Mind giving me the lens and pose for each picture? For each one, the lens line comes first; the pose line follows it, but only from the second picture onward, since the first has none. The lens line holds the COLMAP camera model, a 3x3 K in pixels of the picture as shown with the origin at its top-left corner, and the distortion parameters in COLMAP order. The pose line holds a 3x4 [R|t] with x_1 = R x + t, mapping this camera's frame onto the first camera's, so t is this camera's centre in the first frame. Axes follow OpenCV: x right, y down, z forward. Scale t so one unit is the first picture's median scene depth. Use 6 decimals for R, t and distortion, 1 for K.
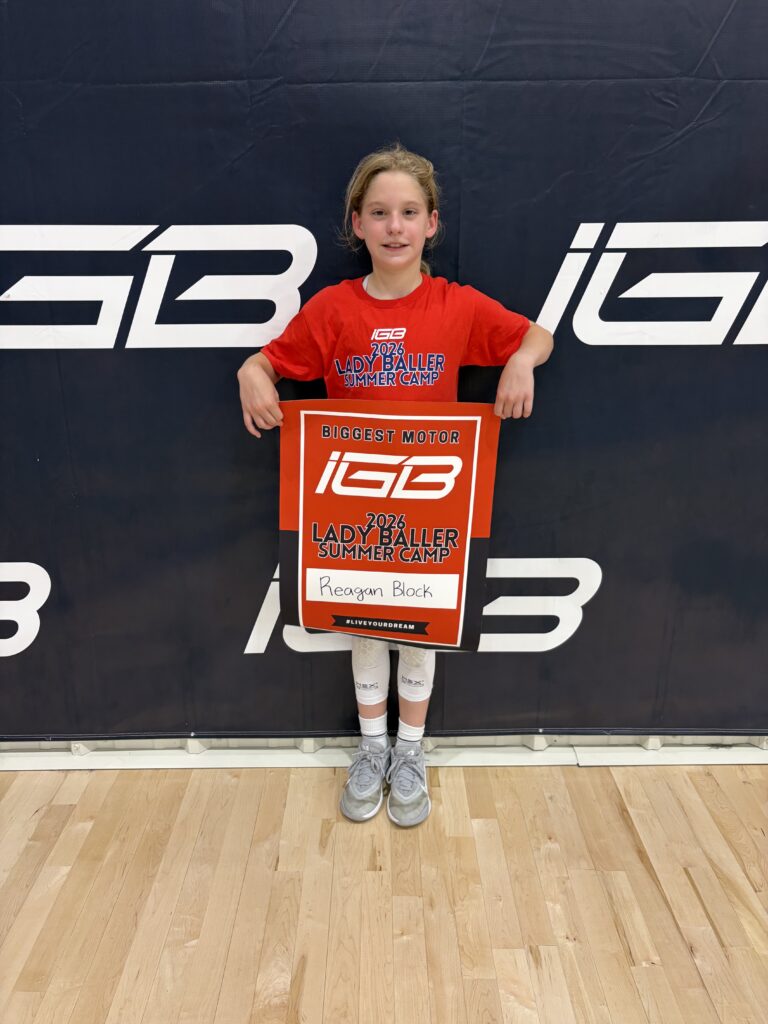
lens RADIAL K [[723.1, 0, 384.7], [0, 723.1, 508.0], [0, 0, 1]] dist [0.063186, -0.059344]
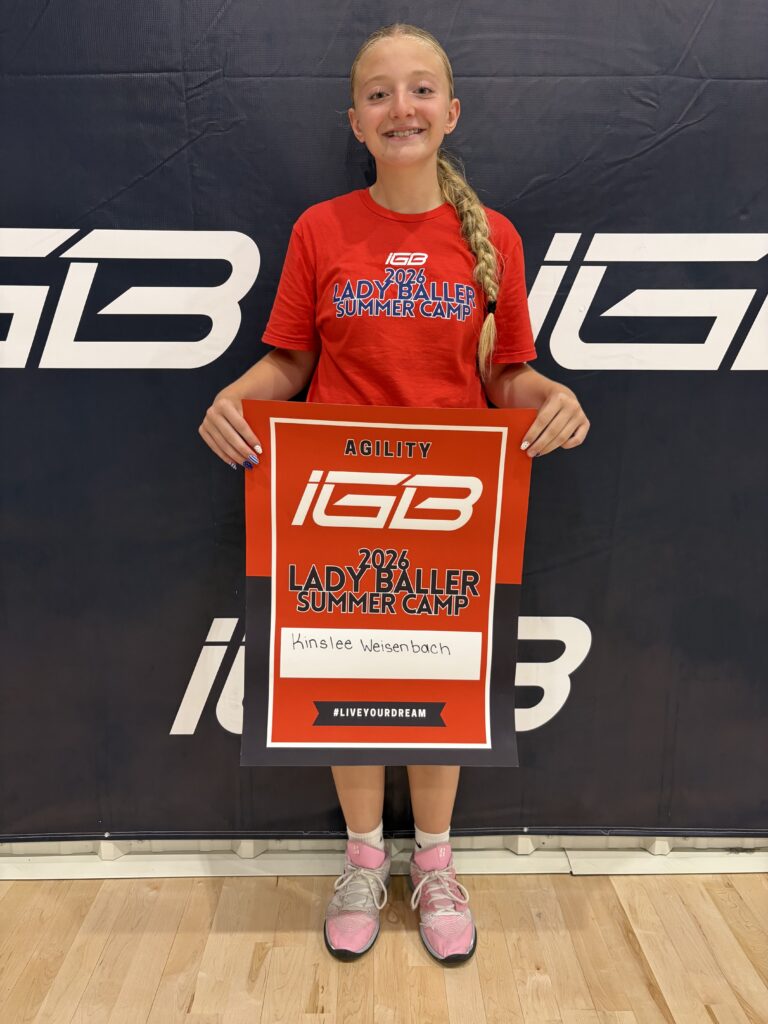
lens RADIAL K [[723.1, 0, 384.1], [0, 723.1, 521.2], [0, 0, 1]] dist [0.063186, -0.059344]
pose [[0.999938, 0.004558, 0.010173, 0.049507], [-0.003260, 0.992265, -0.124097, 0.070275], [-0.010660, 0.124057, 0.992218, 0.152208]]
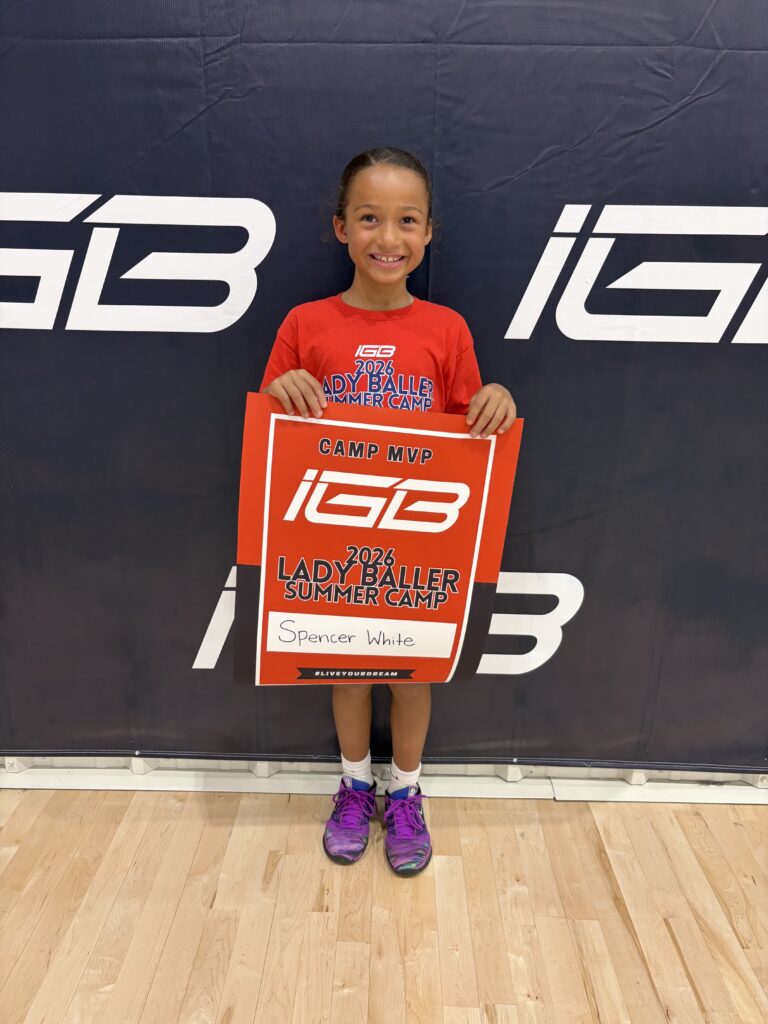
lens RADIAL K [[723.1, 0, 387.0], [0, 723.1, 516.1], [0, 0, 1]] dist [0.063186, -0.059344]
pose [[0.999604, 0.026813, -0.008526, 0.062304], [-0.026962, 0.999476, -0.017926, 0.021899], [0.008041, 0.018149, 0.999803, 0.087632]]
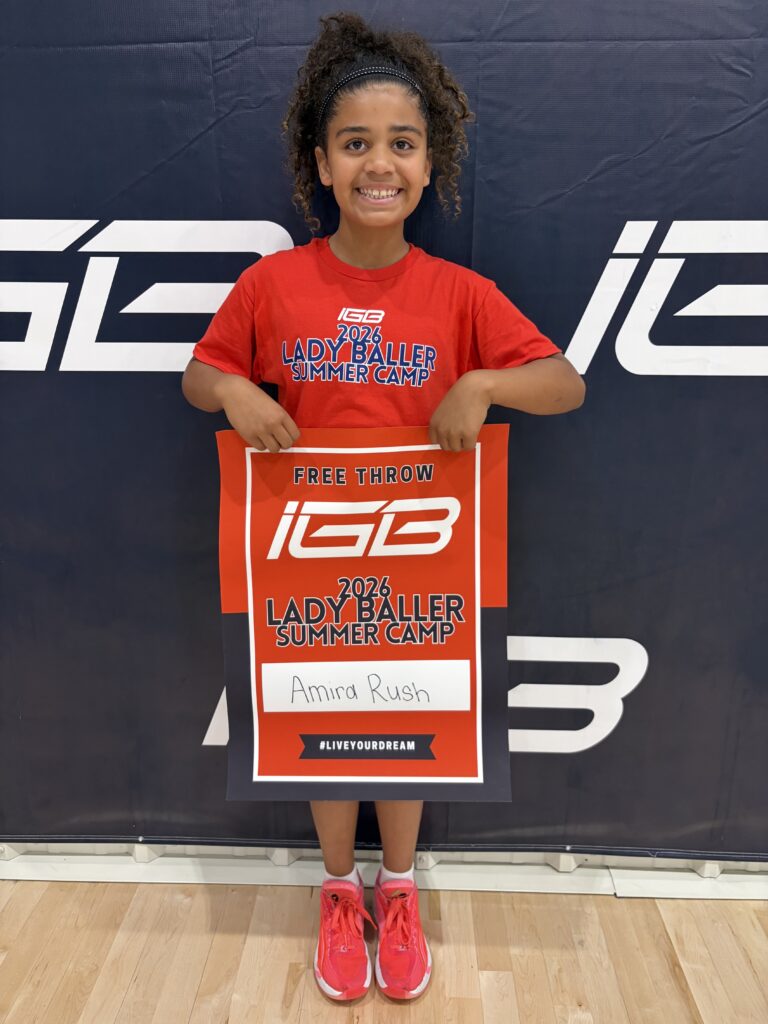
lens RADIAL K [[723.1, 0, 386.3], [0, 723.1, 507.8], [0, 0, 1]] dist [0.063186, -0.059344]
pose [[0.999278, 0.018832, -0.033010, 0.038803], [-0.020233, 0.998886, -0.042642, -0.038188], [0.032170, 0.043279, 0.998545, 0.204262]]
